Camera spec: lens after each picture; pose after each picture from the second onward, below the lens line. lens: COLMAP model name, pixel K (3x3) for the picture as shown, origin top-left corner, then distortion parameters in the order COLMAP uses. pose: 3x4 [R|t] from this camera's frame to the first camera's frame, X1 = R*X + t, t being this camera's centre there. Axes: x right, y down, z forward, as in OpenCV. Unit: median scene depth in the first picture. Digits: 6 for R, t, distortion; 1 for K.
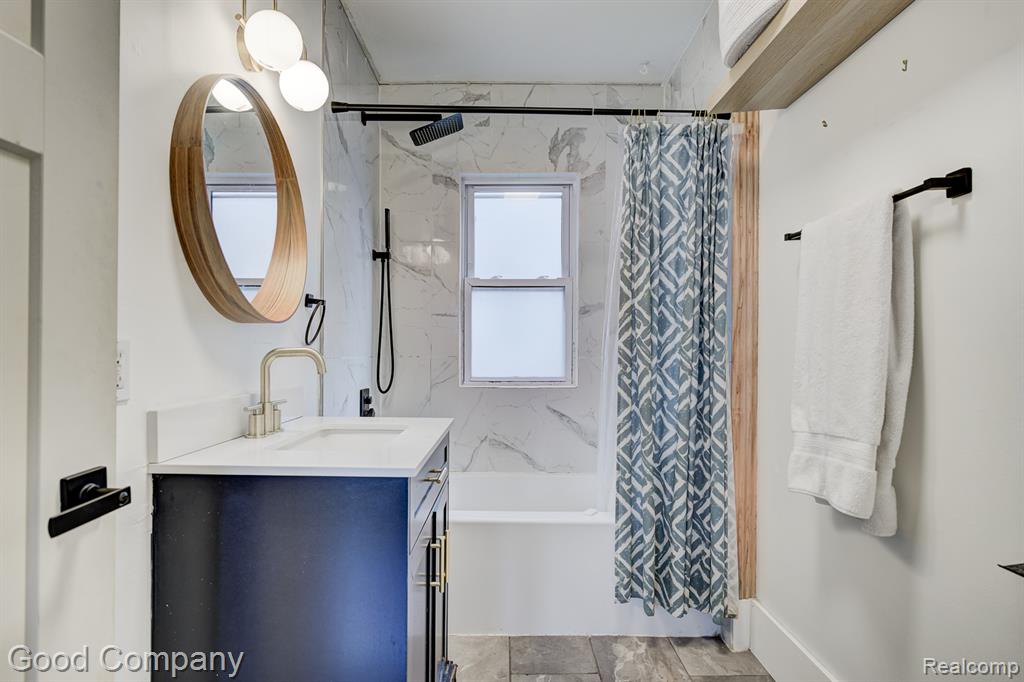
lens RADIAL K [[577.7, 0, 516.8], [0, 577.7, 346.3], [0, 0, 1]] dist [-0.023701, 0.005580]
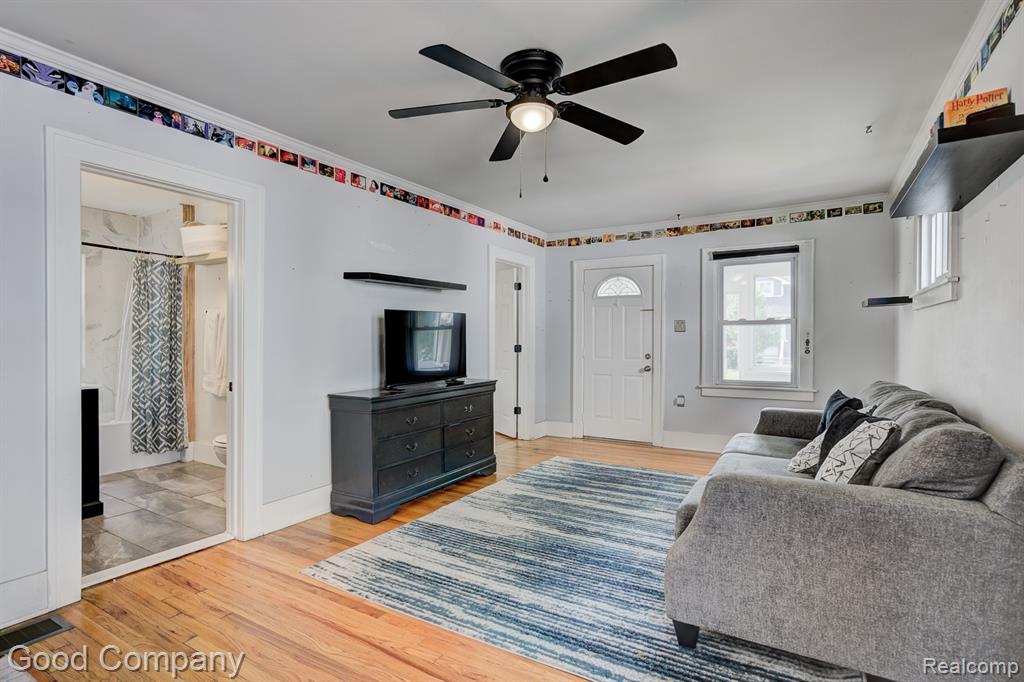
lens RADIAL K [[491.3, 0, 517.0], [0, 491.3, 343.1], [0, 0, 1]] dist [-0.006362, 0.000759]
pose [[0.520248, -0.012040, 0.853931, -0.749495], [0.002779, 0.999919, 0.012406, -0.042446], [-0.854011, -0.004081, 0.520239, -1.471028]]
